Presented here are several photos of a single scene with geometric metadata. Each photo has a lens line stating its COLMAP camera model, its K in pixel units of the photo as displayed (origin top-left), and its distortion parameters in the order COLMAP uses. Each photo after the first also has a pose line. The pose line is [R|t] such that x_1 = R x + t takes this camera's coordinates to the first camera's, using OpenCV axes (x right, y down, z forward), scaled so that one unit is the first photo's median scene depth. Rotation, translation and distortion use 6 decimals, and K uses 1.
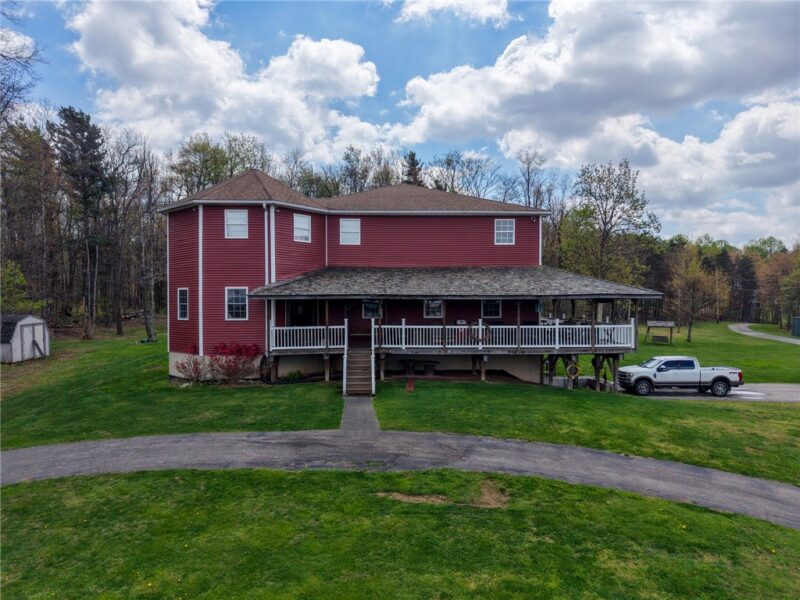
lens RADIAL K [[538.1, 0, 400.0], [0, 538.1, 300.0], [0, 0, 1]] dist [0.019542, -0.000594]
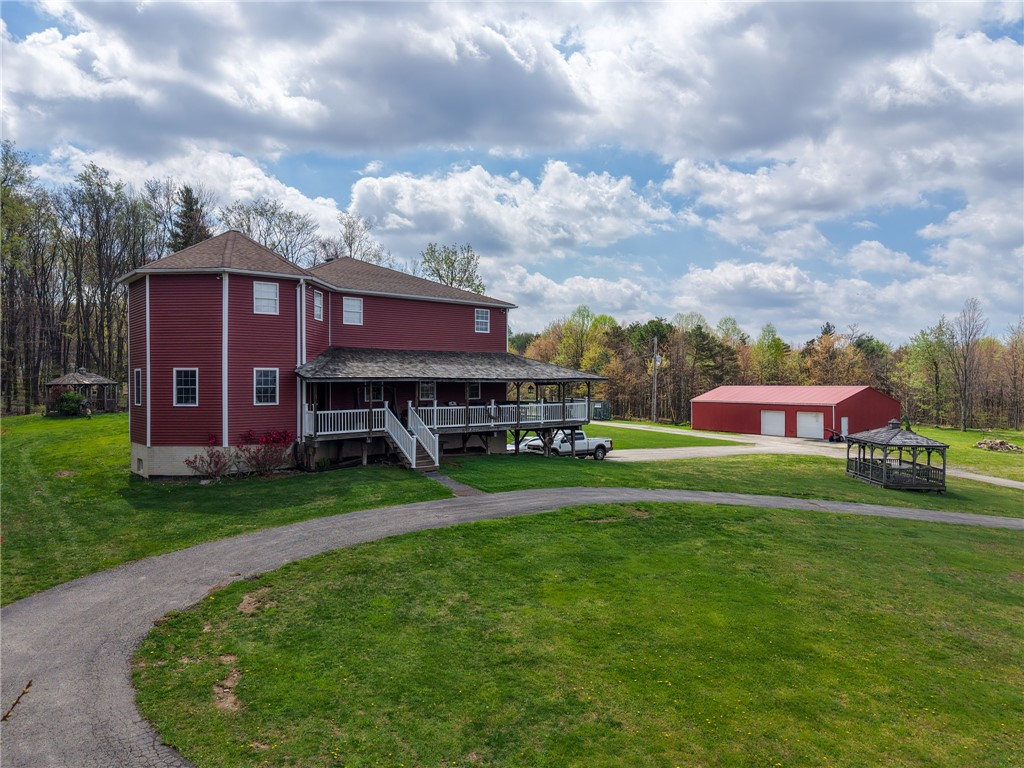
lens RADIAL K [[688.8, 0, 512.0], [0, 688.8, 384.0], [0, 0, 1]] dist [0.019542, -0.000594]
pose [[0.790887, -0.000673, 0.611961, -0.683282], [-0.000461, 0.999998, 0.001696, 0.000203], [-0.611962, -0.001623, 0.790886, -0.161661]]
